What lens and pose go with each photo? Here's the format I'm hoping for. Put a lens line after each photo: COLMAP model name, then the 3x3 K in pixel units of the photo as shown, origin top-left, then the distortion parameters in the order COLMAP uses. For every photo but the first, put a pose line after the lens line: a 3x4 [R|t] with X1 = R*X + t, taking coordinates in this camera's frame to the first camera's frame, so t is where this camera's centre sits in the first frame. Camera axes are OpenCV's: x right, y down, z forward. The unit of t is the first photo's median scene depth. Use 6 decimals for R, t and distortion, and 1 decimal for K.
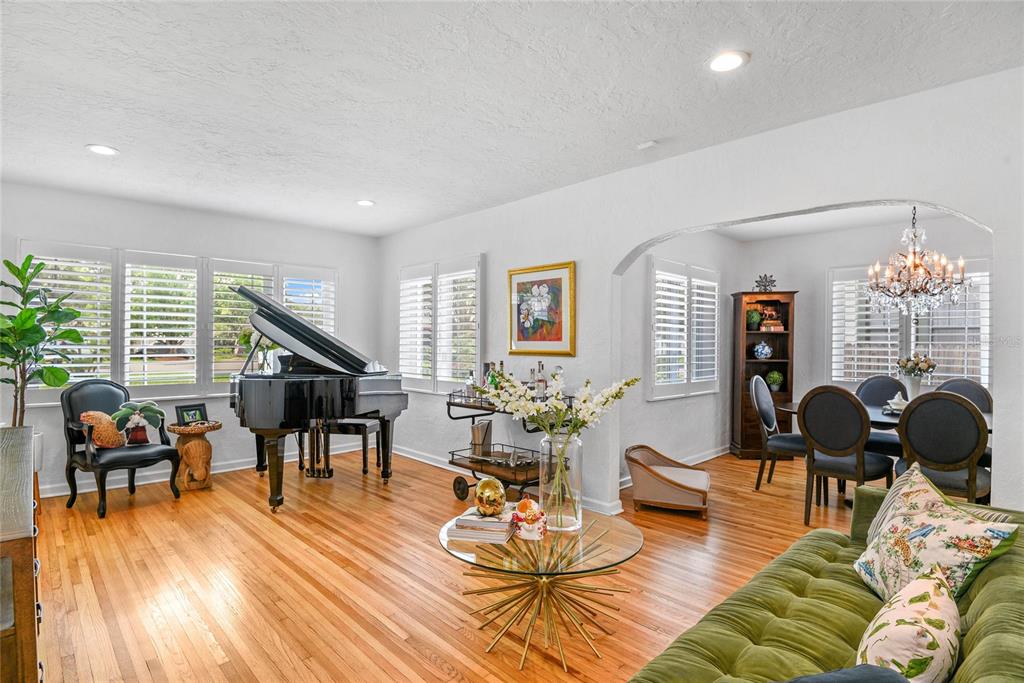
lens RADIAL K [[513.8, 0, 514.7], [0, 513.8, 345.0], [0, 0, 1]] dist [0.000491, -0.018930]
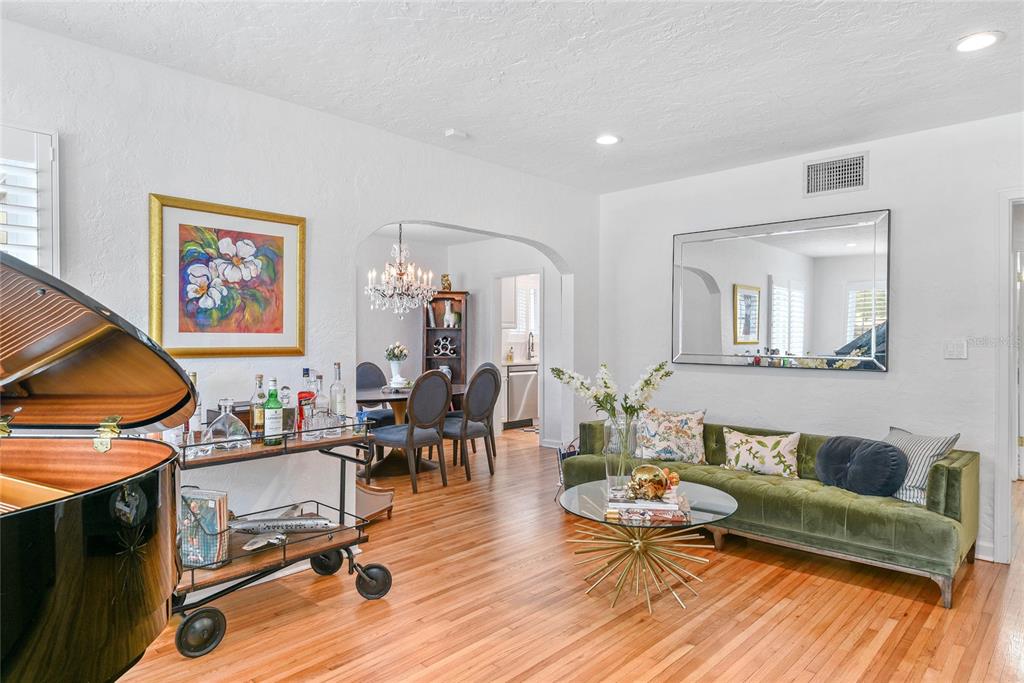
lens RADIAL K [[611.2, 0, 512.0], [0, 611.2, 341.5], [0, 0, 1]] dist [0.004324, -0.027180]
pose [[-0.041947, -0.012161, 0.999046, -0.724312], [0.001093, 0.999925, 0.012218, -0.005731], [-0.999119, 0.001604, -0.041931, 0.751833]]
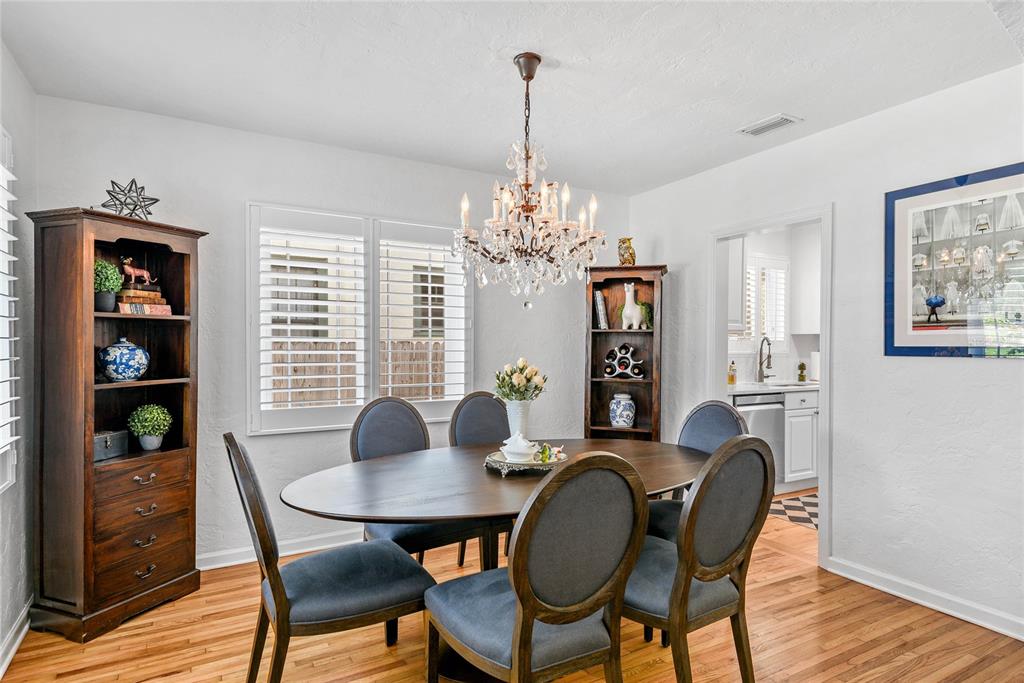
lens RADIAL K [[572.7, 0, 514.8], [0, 572.7, 346.5], [0, 0, 1]] dist [0.022229, -0.001768]
pose [[0.249435, -0.011723, 0.968321, 0.144541], [0.001436, 0.999930, 0.011736, -0.007675], [-0.968391, -0.001537, 0.249434, 0.814242]]
